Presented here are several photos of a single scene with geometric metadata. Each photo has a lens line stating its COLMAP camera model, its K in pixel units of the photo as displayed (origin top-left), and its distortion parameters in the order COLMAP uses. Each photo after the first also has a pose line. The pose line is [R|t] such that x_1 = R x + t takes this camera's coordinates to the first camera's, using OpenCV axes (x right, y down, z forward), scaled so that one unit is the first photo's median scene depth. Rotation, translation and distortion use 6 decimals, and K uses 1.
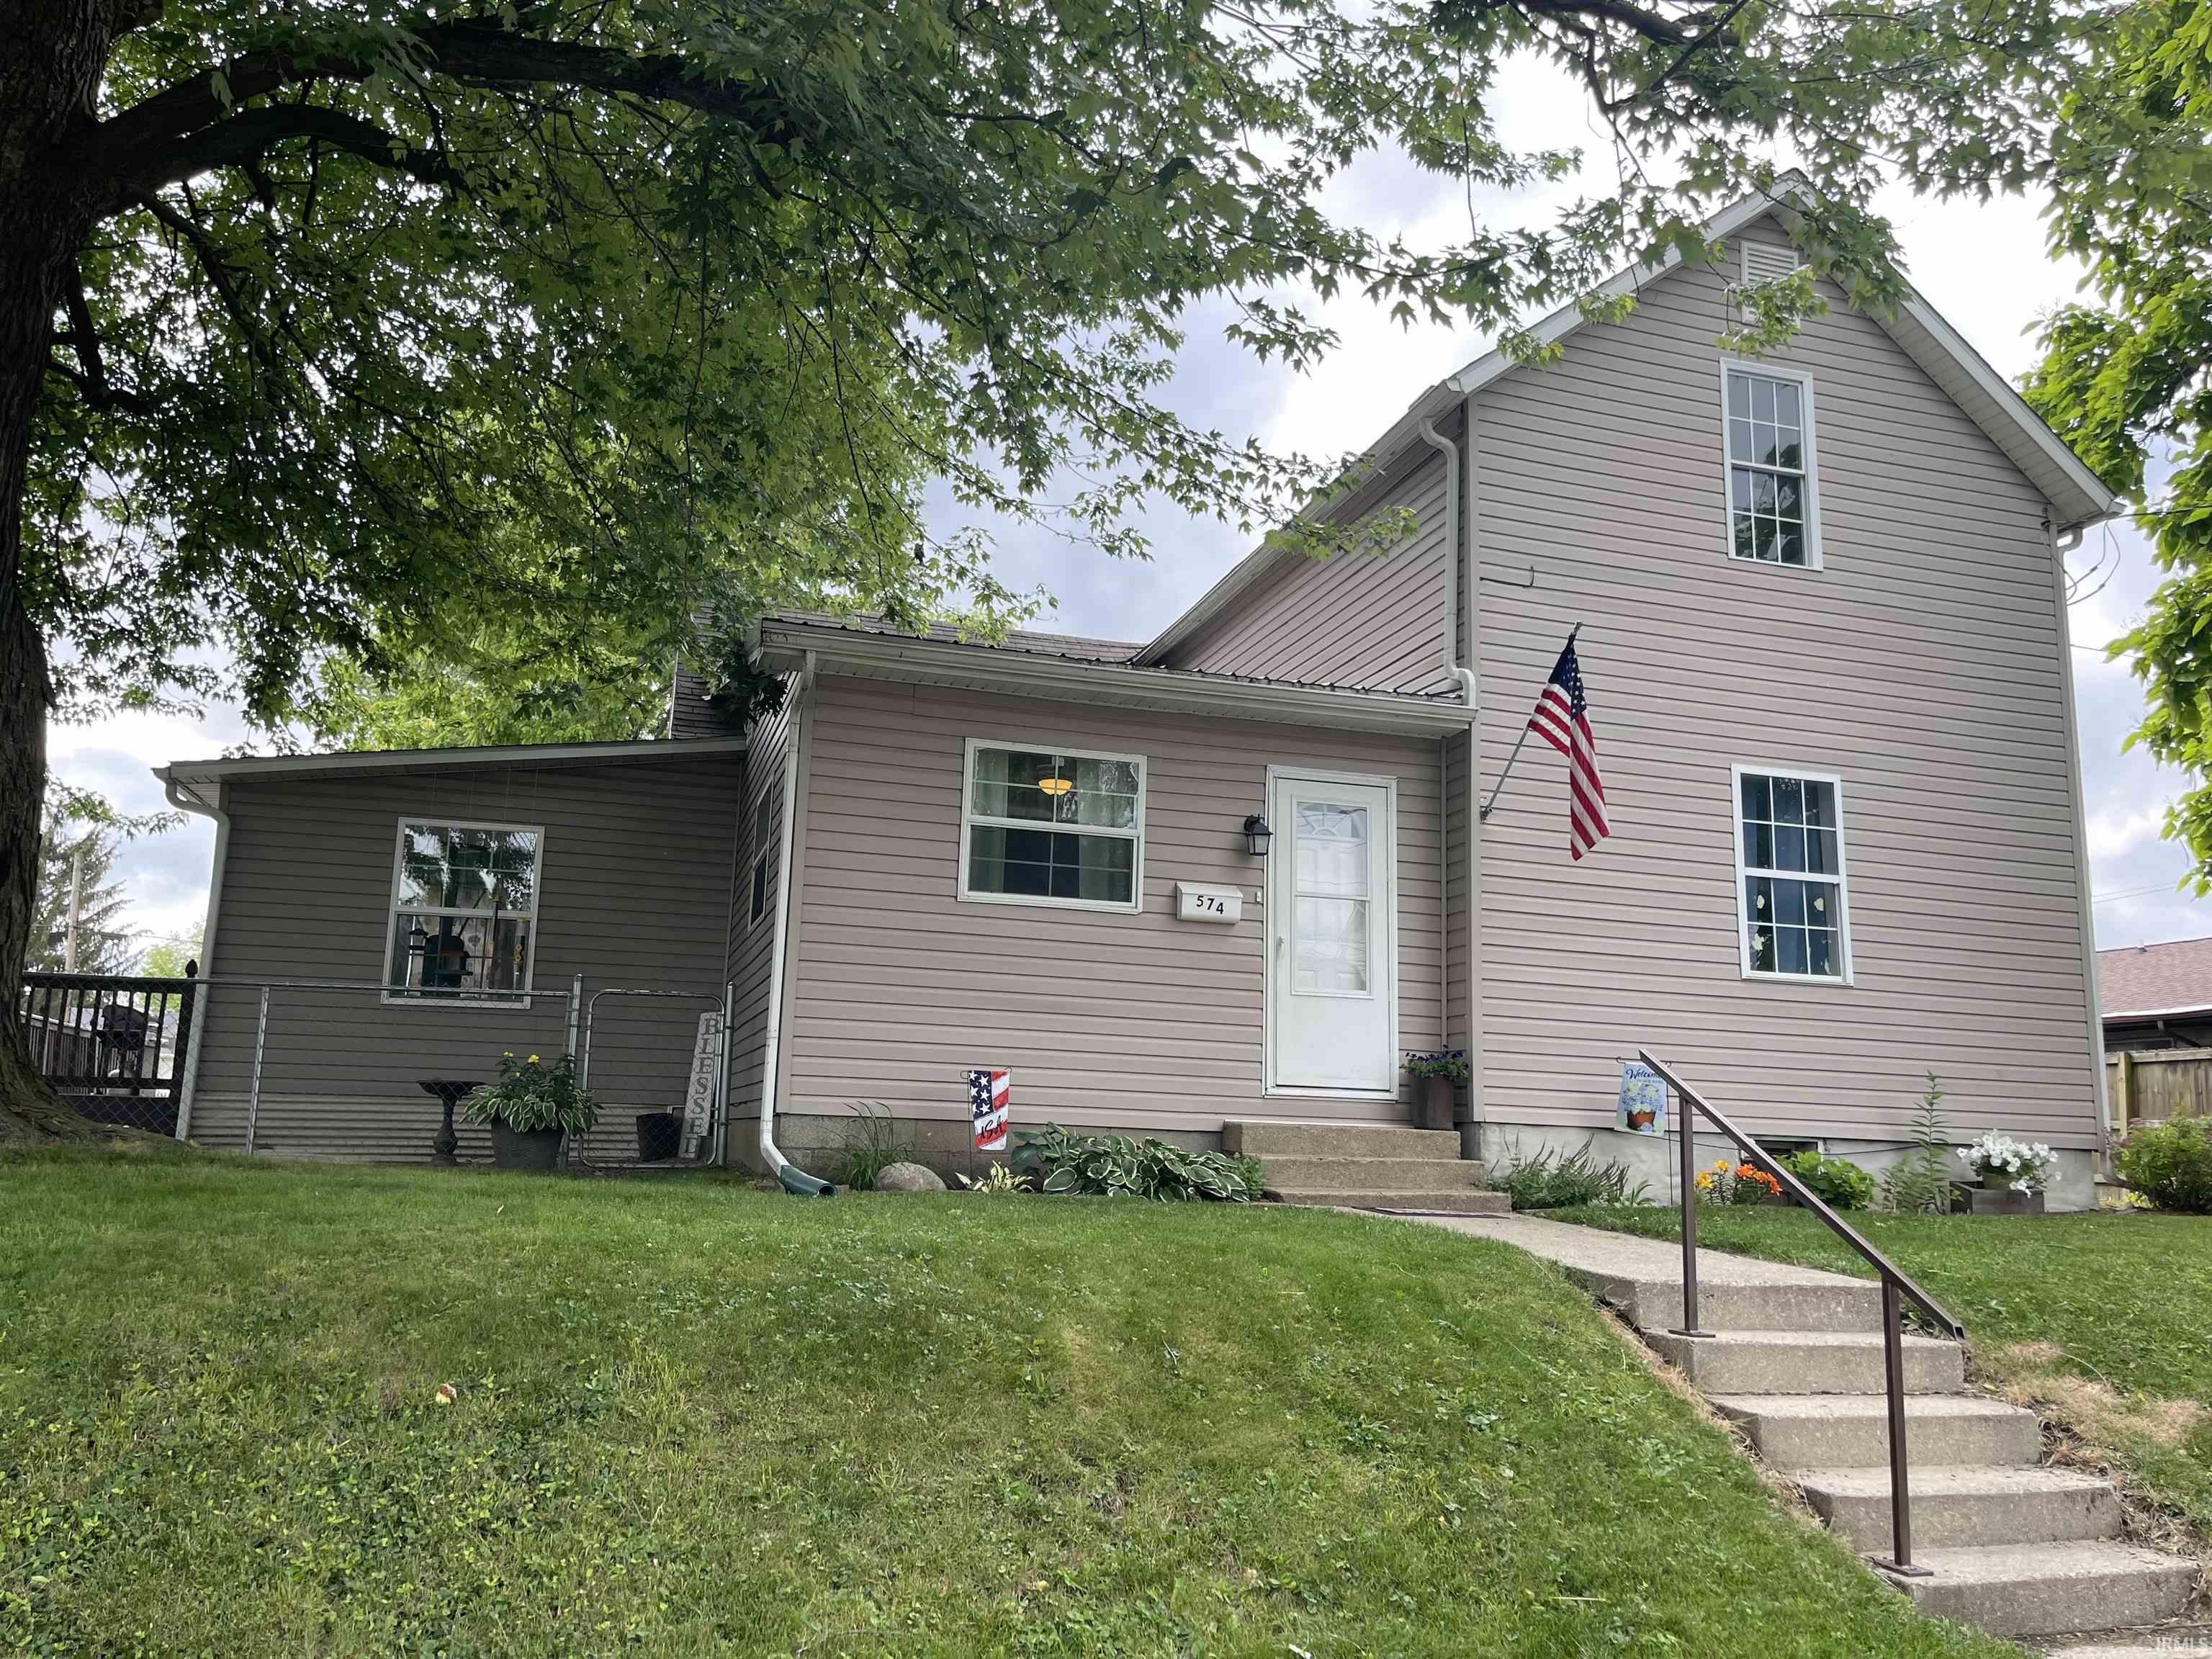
lens RADIAL K [[1687.0, 0, 1096.7], [0, 1687.0, 830.2], [0, 0, 1]] dist [0.045853, -0.034864]
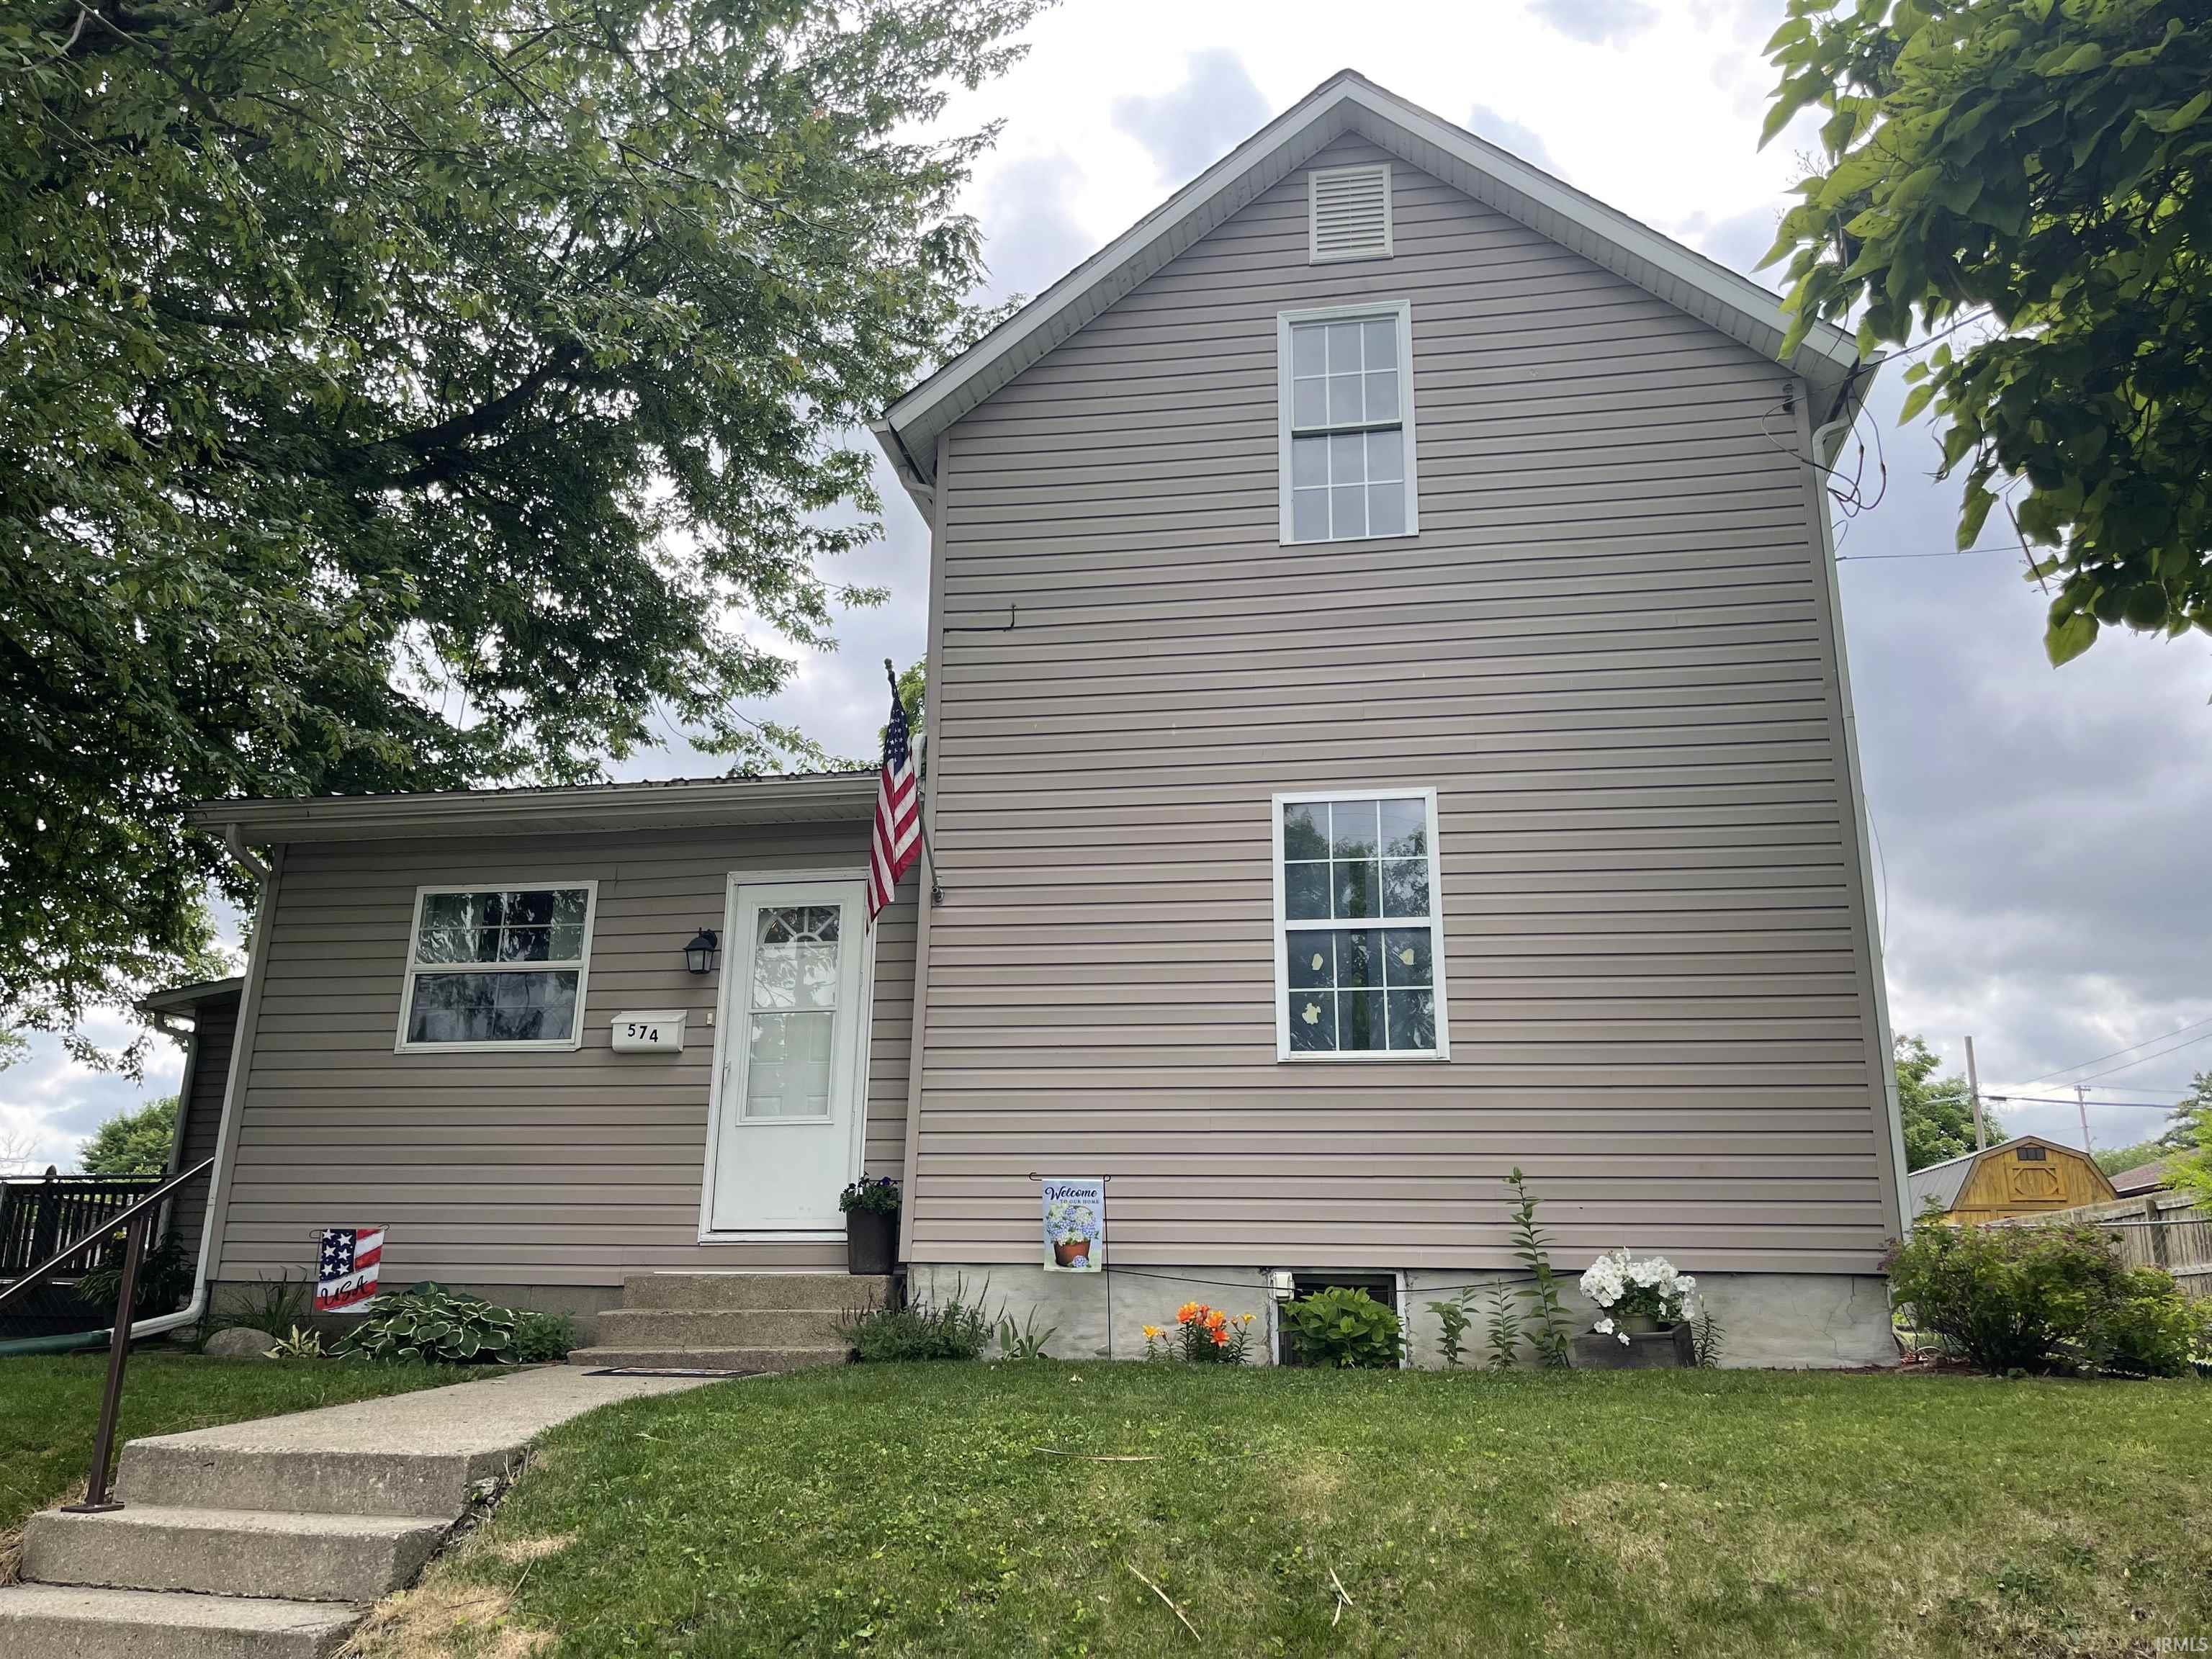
lens RADIAL K [[1687.0, 0, 1107.6], [0, 1687.0, 827.1], [0, 0, 1]] dist [0.045853, -0.034864]
pose [[0.893736, -0.145589, -0.424311, 0.696686], [0.098583, 0.986491, -0.130835, 0.079000], [0.437627, 0.075102, 0.896015, 0.279378]]
